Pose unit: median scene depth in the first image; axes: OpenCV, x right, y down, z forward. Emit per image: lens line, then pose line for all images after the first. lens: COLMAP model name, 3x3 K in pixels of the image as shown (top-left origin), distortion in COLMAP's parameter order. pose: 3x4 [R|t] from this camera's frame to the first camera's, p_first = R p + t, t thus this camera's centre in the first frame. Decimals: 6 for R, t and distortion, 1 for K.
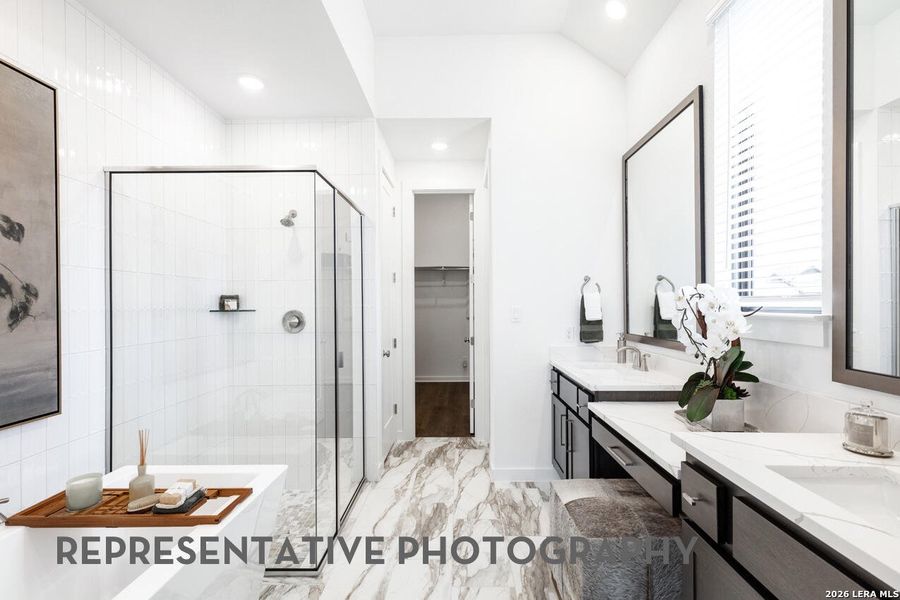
lens RADIAL K [[412.0, 0, 450.0], [0, 412.0, 300.0], [0, 0, 1]] dist [0.000551, 0.000360]
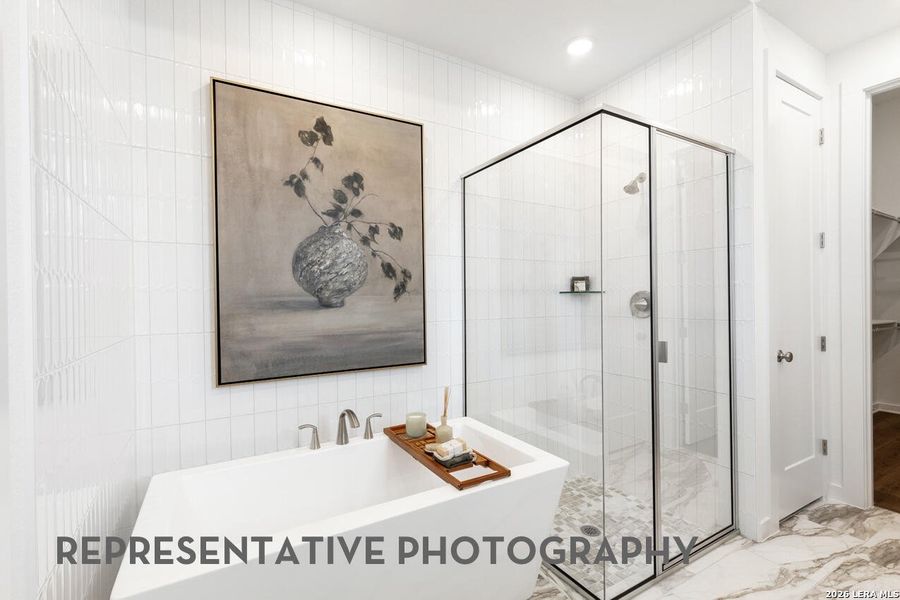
lens RADIAL K [[406.7, 0, 450.0], [0, 406.7, 300.0], [0, 0, 1]] dist [0.000302, -0.000251]
pose [[0.506462, 0.003901, -0.862253, 0.242660], [0.011561, 0.999869, 0.011314, 0.049139], [0.862185, -0.015698, 0.506351, 0.392543]]
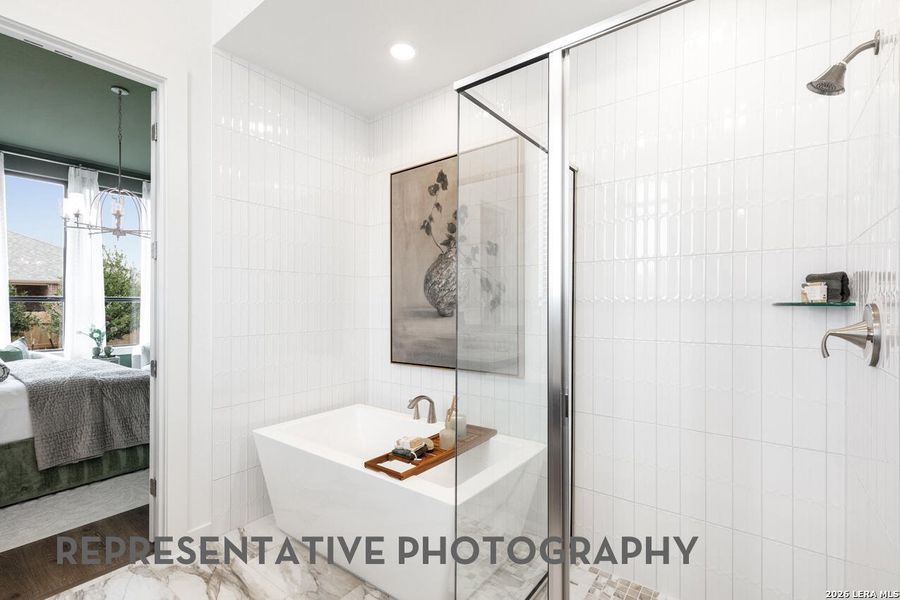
lens RADIAL K [[406.7, 0, 450.0], [0, 406.7, 300.0], [0, 0, 1]] dist [0.000302, -0.000251]
pose [[-0.605486, 0.004313, -0.795844, 0.237171], [0.015465, 0.999860, -0.006348, 0.027713], [0.795706, -0.016151, -0.605468, 1.620659]]
